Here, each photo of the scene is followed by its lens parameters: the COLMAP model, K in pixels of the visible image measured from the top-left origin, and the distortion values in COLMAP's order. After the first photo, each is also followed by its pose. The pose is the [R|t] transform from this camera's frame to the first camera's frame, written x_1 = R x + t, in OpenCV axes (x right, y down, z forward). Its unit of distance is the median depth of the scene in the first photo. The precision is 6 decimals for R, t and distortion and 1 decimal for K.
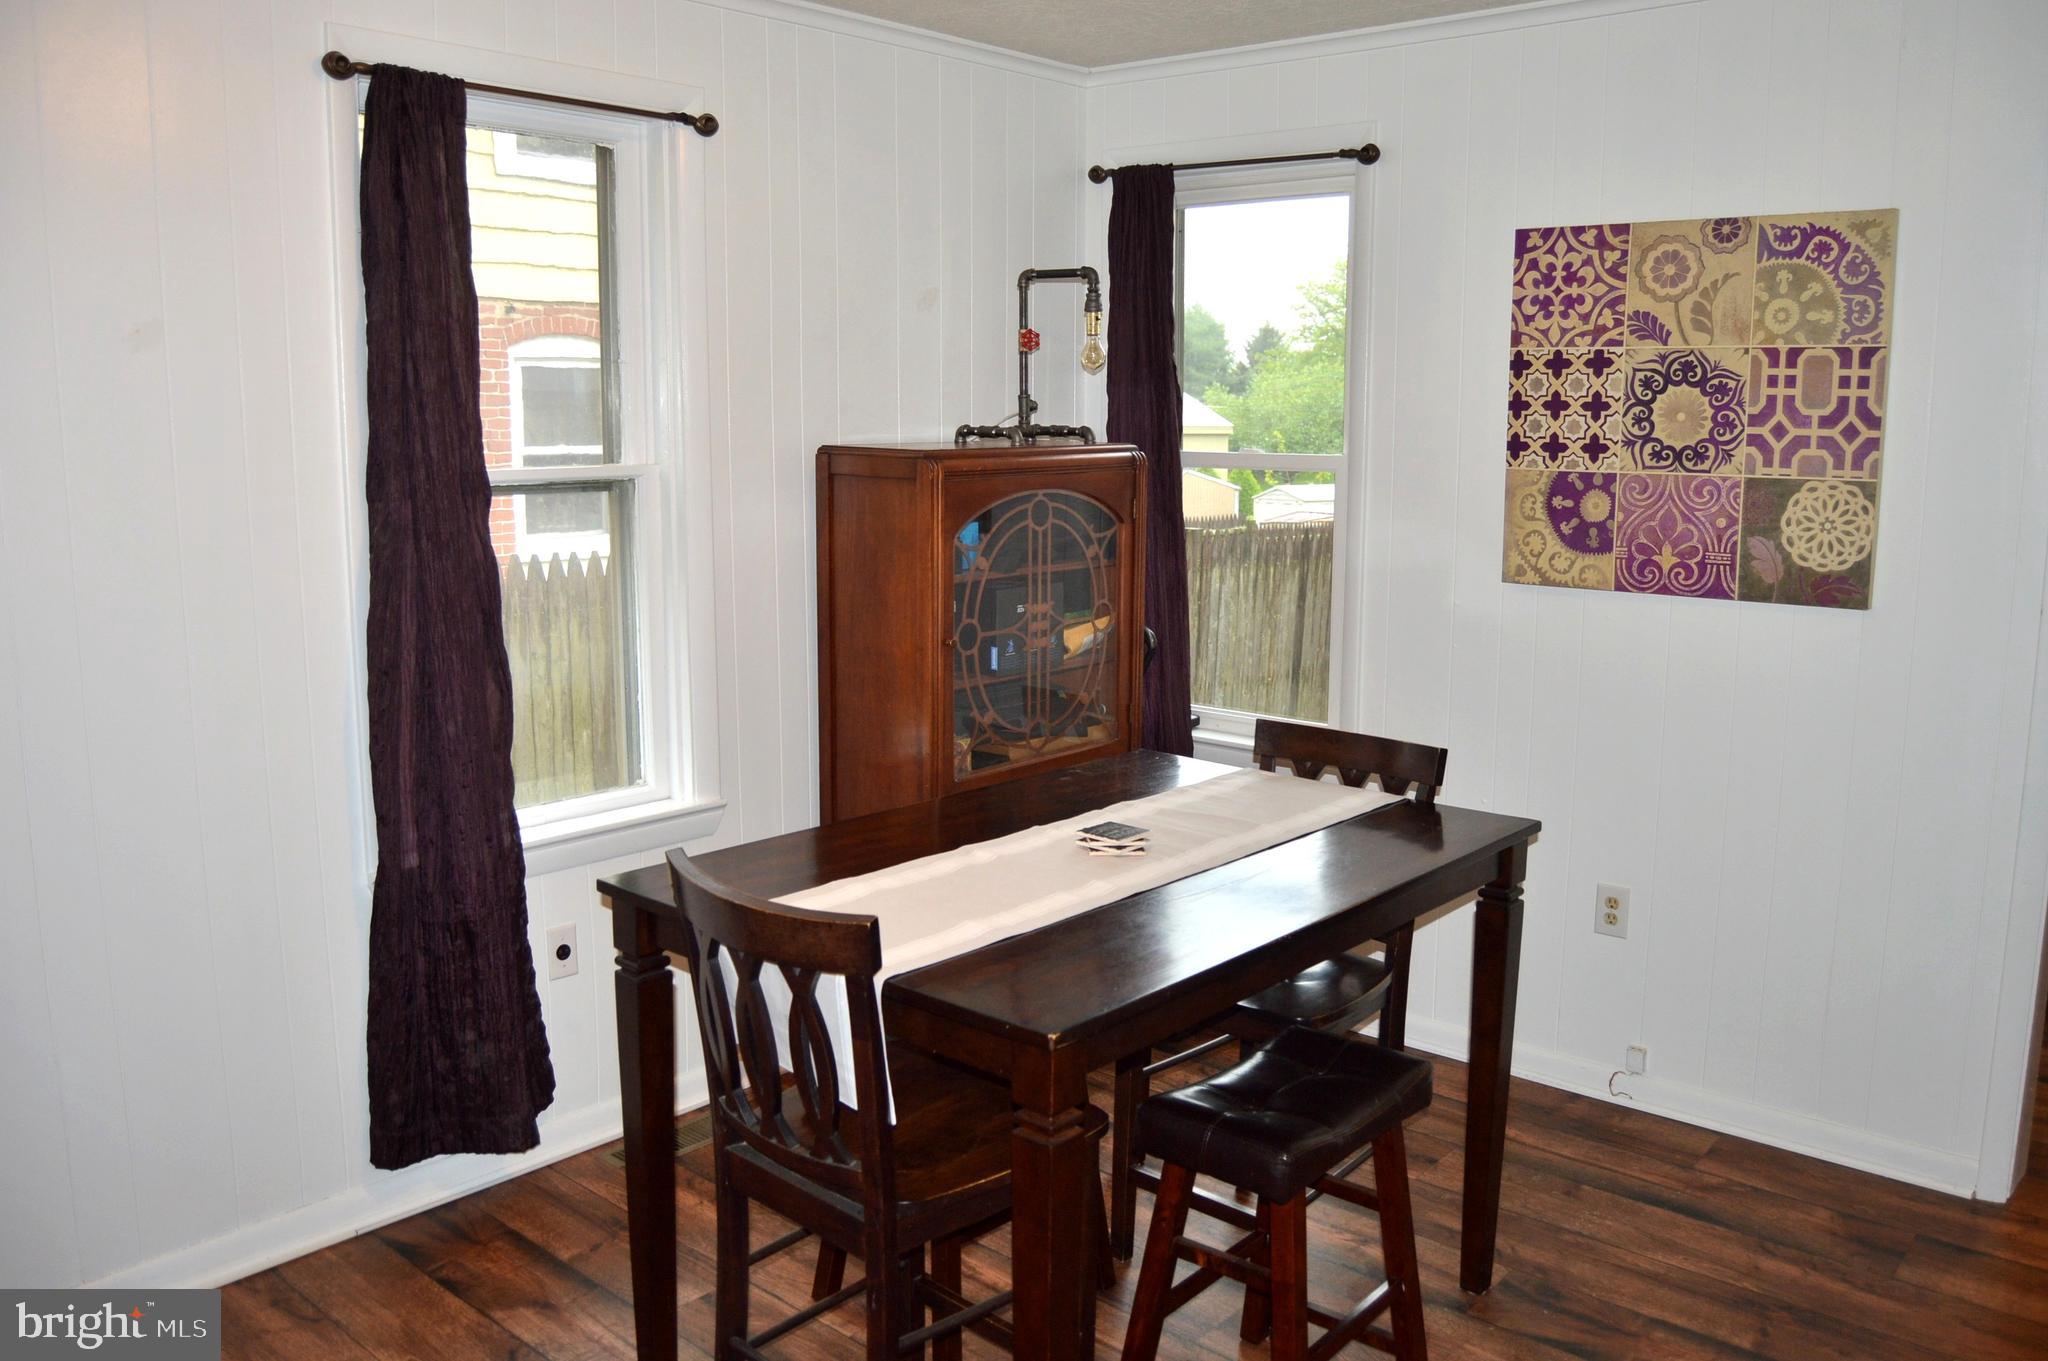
lens RADIAL K [[1645.4, 0, 1013.4], [0, 1645.4, 662.9], [0, 0, 1]] dist [-0.093372, 0.038655]
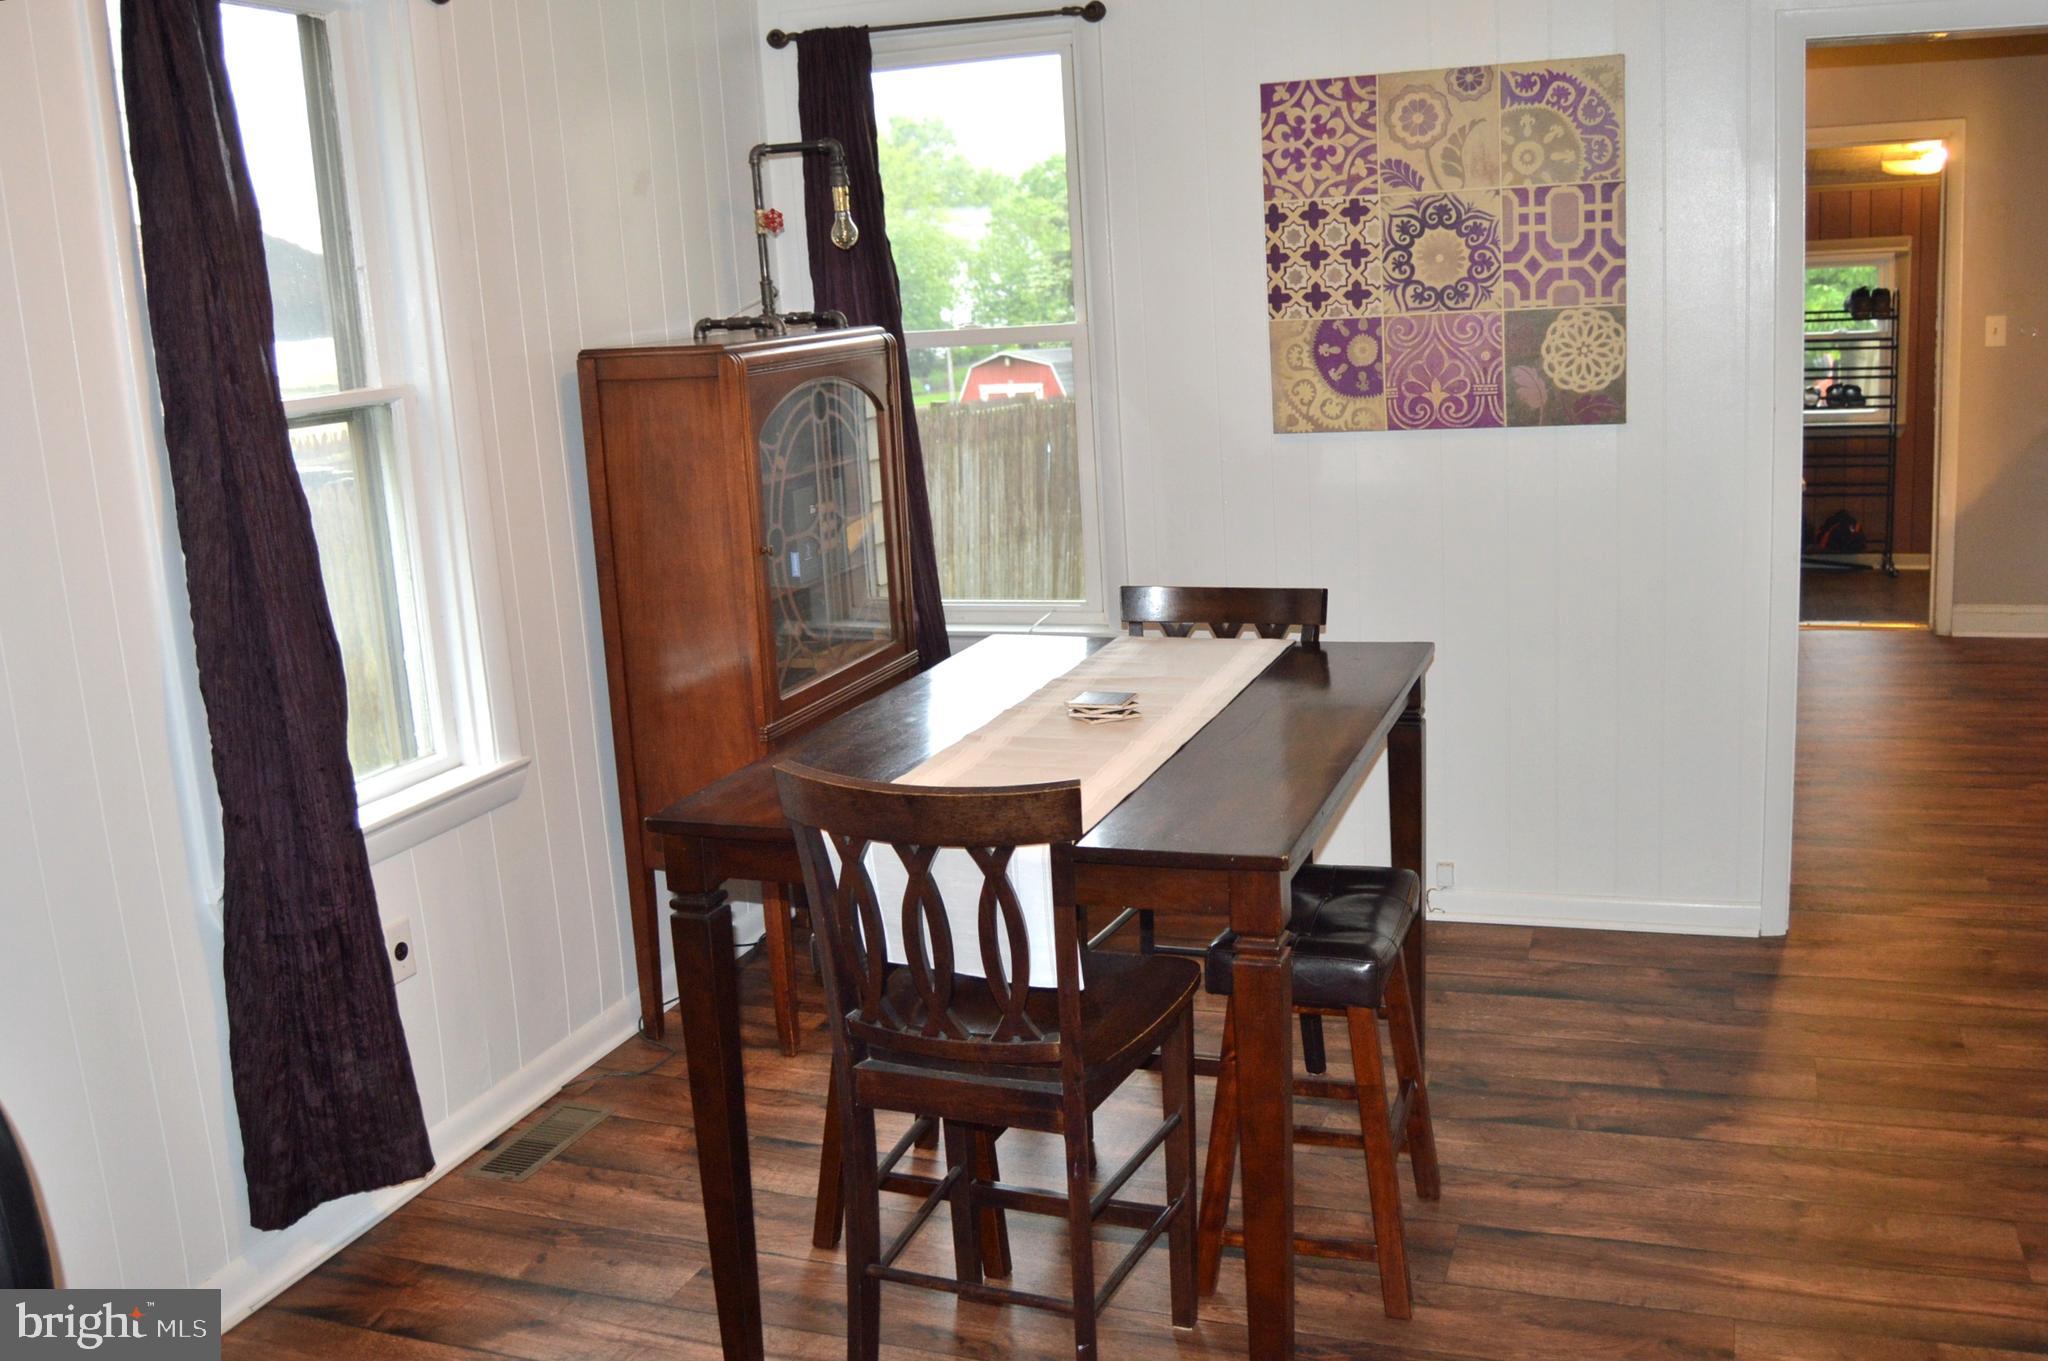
lens RADIAL K [[1873.2, 0, 996.7], [0, 1873.2, 668.0], [0, 0, 1]] dist [-0.075921, 0.000000]
pose [[0.929915, -0.130377, 0.343890, -0.317706], [0.117611, 0.991375, 0.057822, 0.008631], [-0.348463, -0.013325, 0.937228, -0.037733]]
